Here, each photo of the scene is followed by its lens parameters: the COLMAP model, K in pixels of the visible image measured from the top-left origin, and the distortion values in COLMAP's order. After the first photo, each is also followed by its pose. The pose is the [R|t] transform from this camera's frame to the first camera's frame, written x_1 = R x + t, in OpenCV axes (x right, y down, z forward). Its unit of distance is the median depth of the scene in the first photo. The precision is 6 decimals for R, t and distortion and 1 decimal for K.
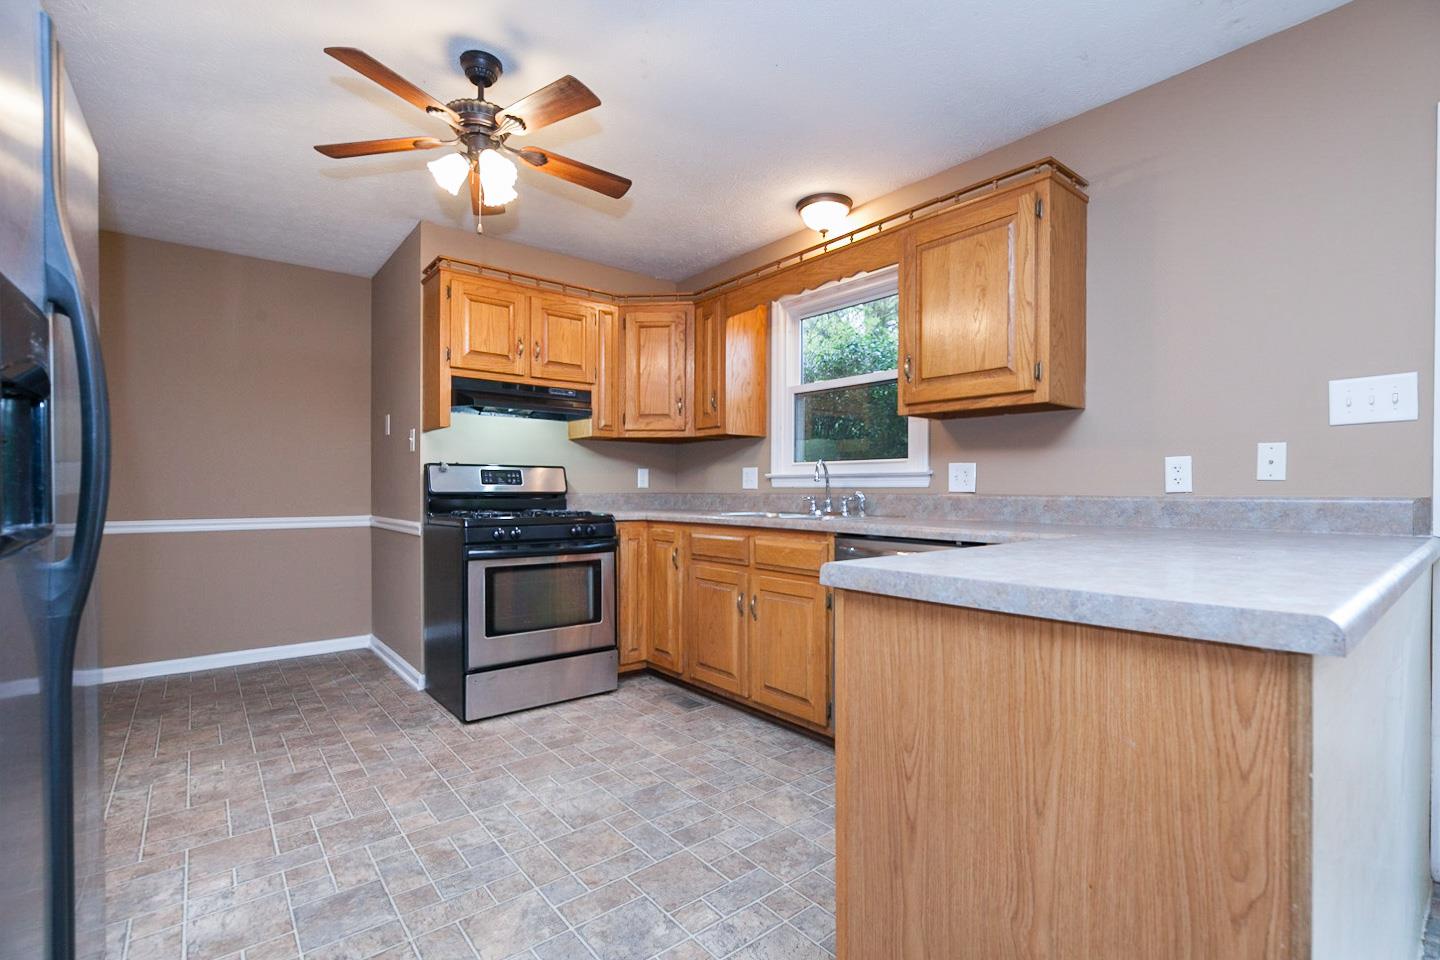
lens RADIAL K [[656.1, 0, 722.2], [0, 656.1, 489.3], [0, 0, 1]] dist [-0.002707, 0.000650]
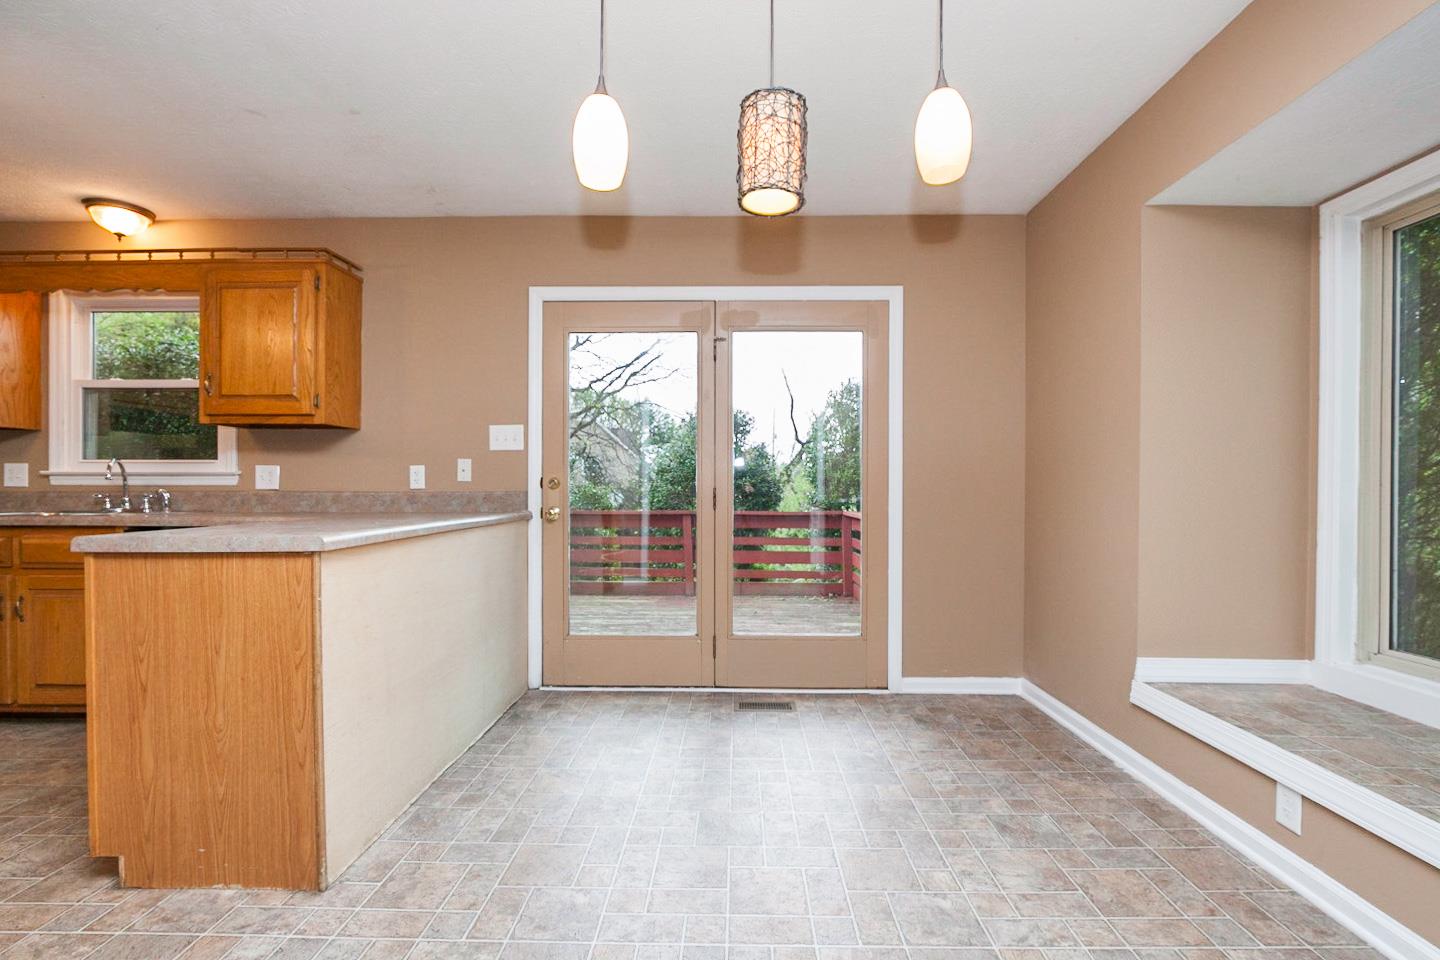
lens RADIAL K [[656.1, 0, 722.2], [0, 656.1, 489.3], [0, 0, 1]] dist [-0.002707, 0.000650]
pose [[0.655508, -0.004869, 0.755172, -0.001376], [0.000965, 0.999984, 0.005609, -0.001528], [-0.755187, -0.002948, 0.655502, -0.435465]]
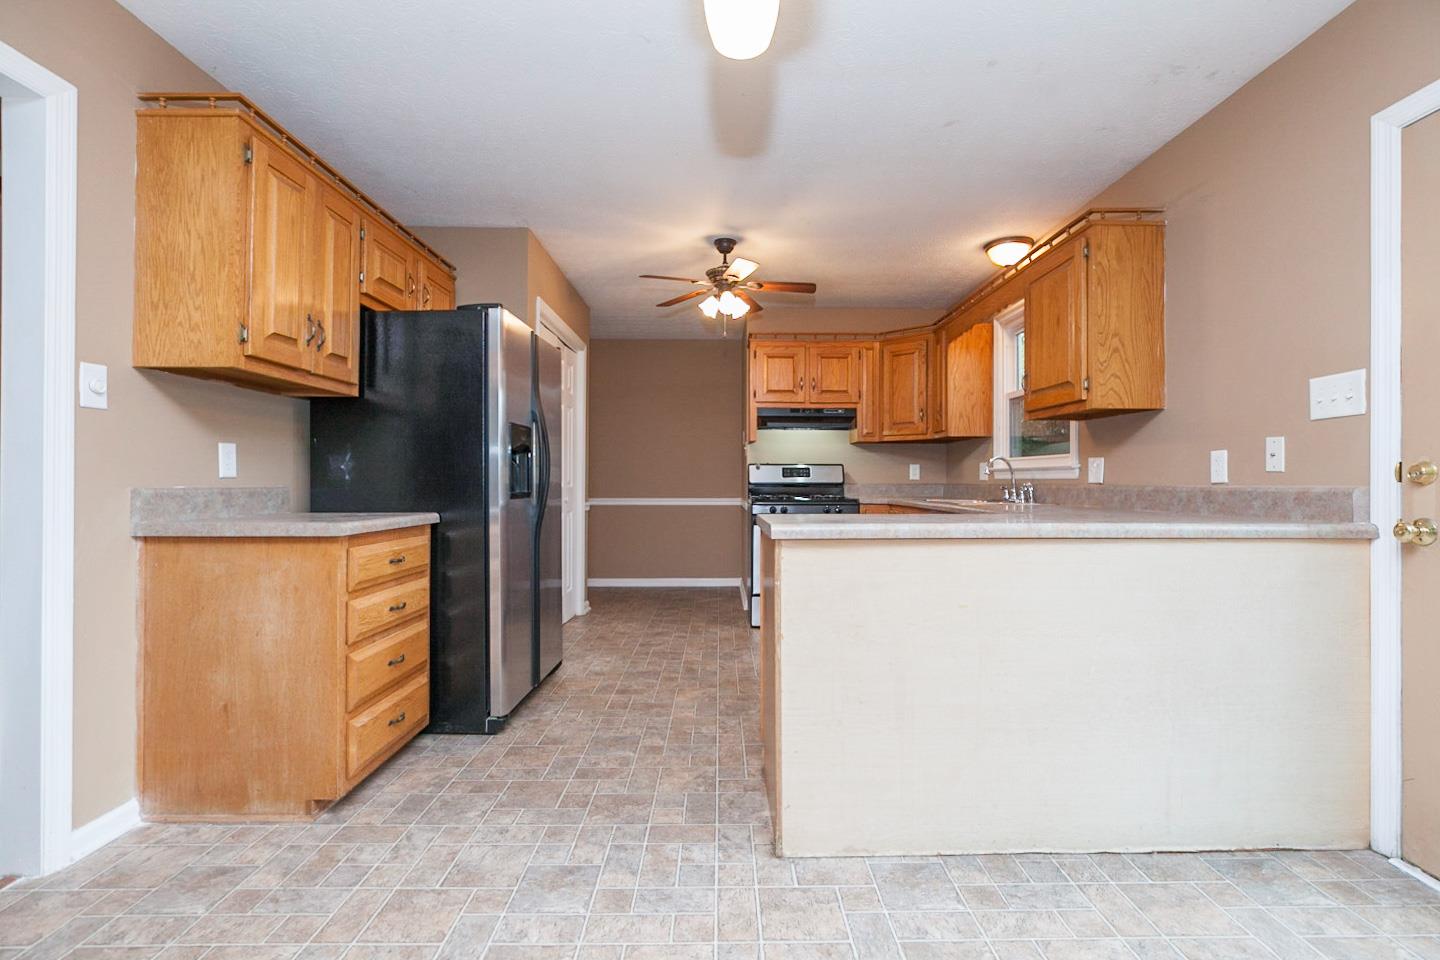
lens RADIAL K [[662.5, 0, 726.6], [0, 662.5, 474.1], [0, 0, 1]] dist [-0.001185, 0.000234]
pose [[0.781797, -0.006069, -0.623503, 0.576925], [-0.001544, 0.999931, -0.011669, 0.003034], [0.623531, 0.010085, 0.781734, -0.307306]]
